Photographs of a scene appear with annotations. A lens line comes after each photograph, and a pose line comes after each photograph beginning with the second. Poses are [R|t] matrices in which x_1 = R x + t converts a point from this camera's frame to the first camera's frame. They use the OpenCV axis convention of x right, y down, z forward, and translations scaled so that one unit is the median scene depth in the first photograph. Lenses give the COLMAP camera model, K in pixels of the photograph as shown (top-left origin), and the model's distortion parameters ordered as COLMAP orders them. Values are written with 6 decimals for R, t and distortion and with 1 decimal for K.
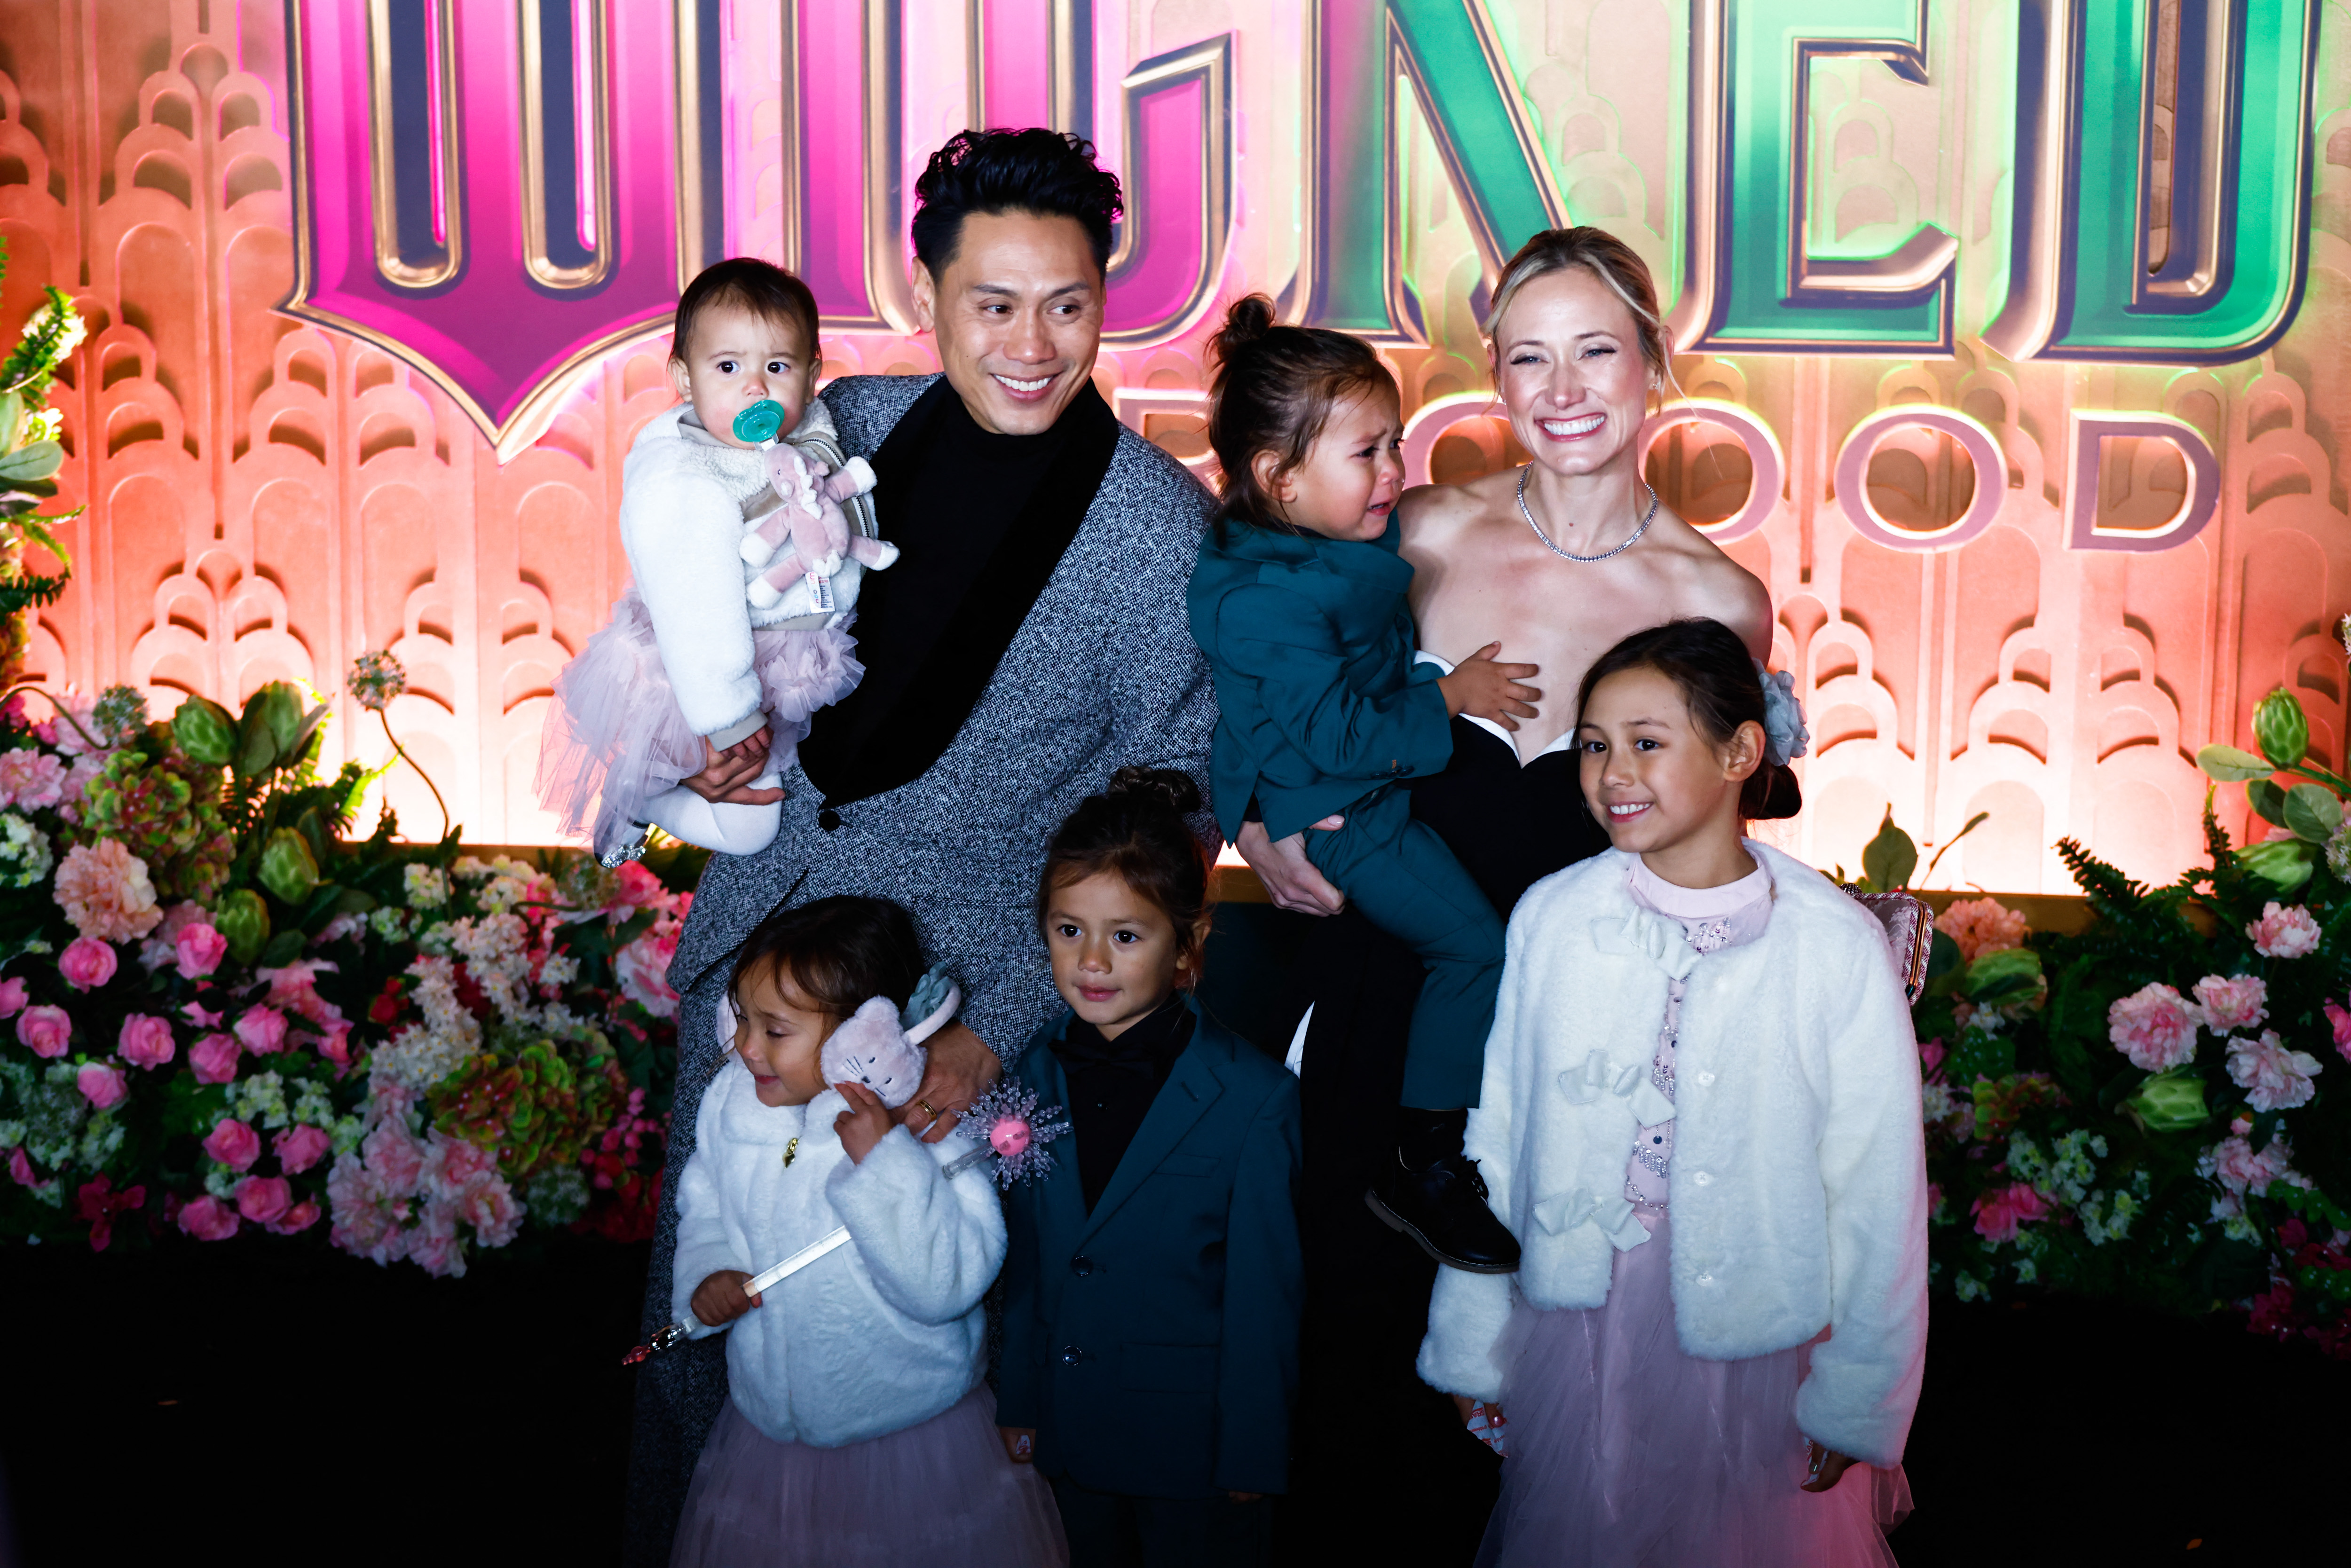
lens RADIAL K [[5319.5, 0, 1219.9], [0, 5319.5, 779.4], [0, 0, 1]] dist [-0.030953, -0.053382]
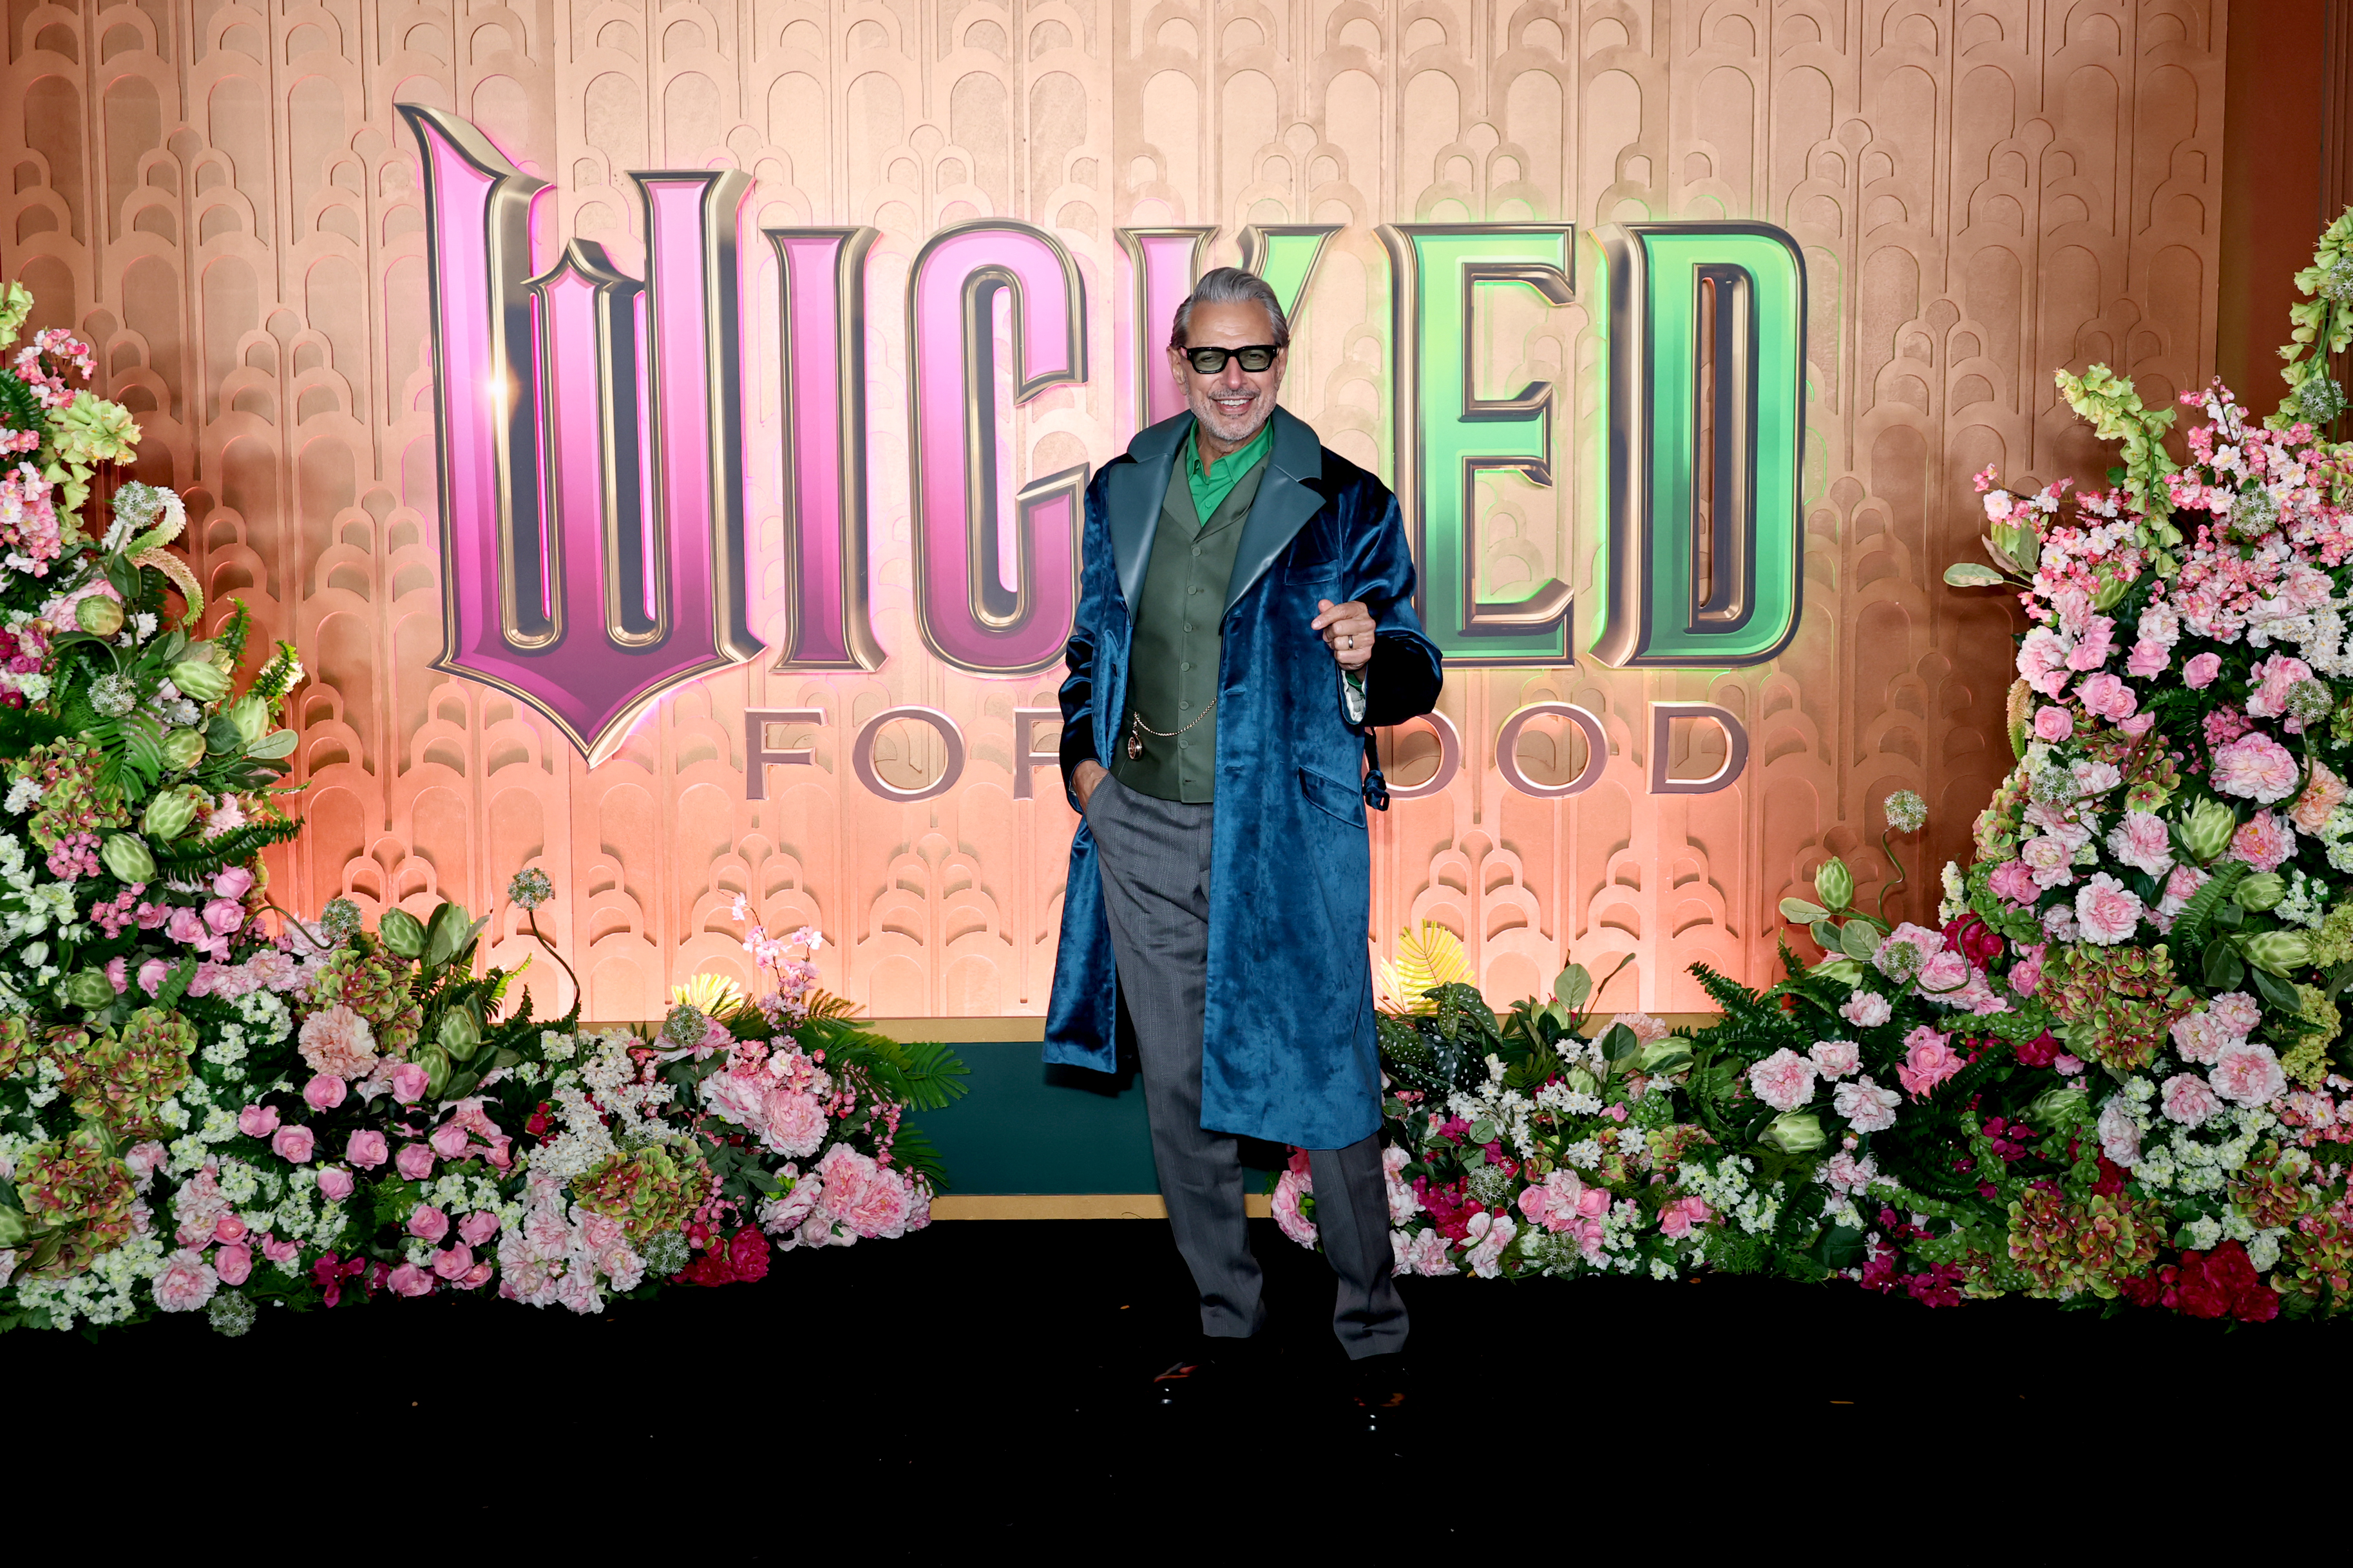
lens RADIAL K [[2981.8, 0, 1148.7], [0, 2981.8, 804.6], [0, 0, 1]] dist [0.030198, -0.013564]
pose [[0.992637, -0.025131, 0.118495, -0.087411], [0.040212, 0.991132, -0.126654, 0.065132], [-0.114261, 0.130486, 0.984844, 0.193037]]
